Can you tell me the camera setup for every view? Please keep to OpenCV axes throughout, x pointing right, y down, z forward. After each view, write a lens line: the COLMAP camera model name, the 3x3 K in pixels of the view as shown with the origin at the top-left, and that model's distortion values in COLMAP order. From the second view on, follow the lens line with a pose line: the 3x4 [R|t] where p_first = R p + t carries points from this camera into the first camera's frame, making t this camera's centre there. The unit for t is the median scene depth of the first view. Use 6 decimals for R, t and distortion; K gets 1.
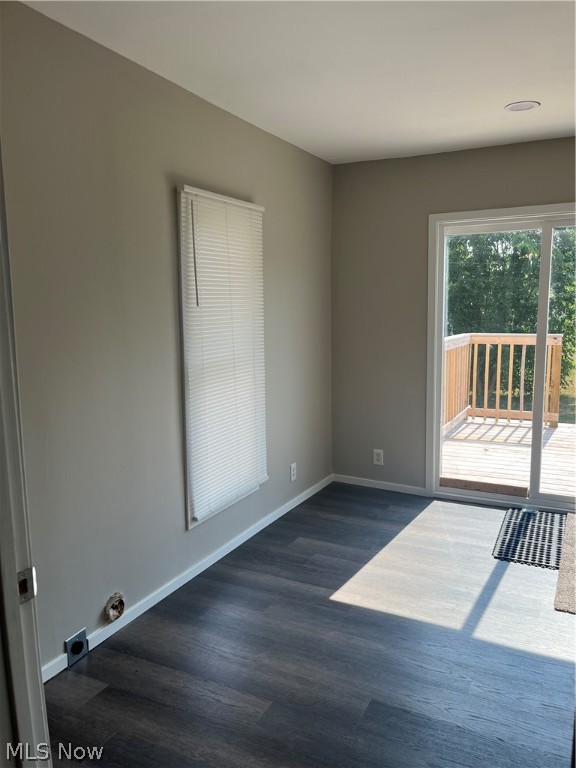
lens RADIAL K [[581.5, 0, 286.6], [0, 581.5, 387.6], [0, 0, 1]] dist [0.064061, -0.093553]
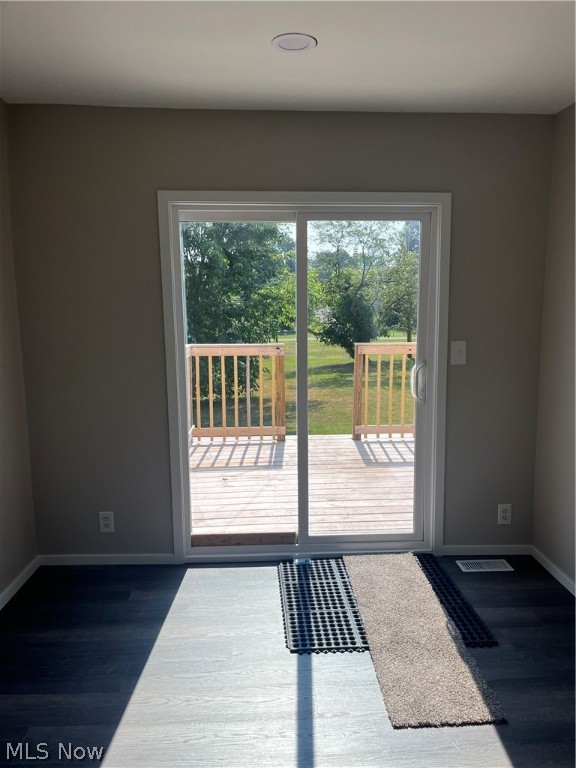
lens RADIAL K [[581.5, 0, 292.9], [0, 581.5, 391.2], [0, 0, 1]] dist [0.064061, -0.093553]
pose [[0.862174, -0.063077, 0.502670, 0.001625], [0.064553, 0.997809, 0.014488, -0.041471], [-0.502483, 0.019958, 0.864357, 0.275290]]
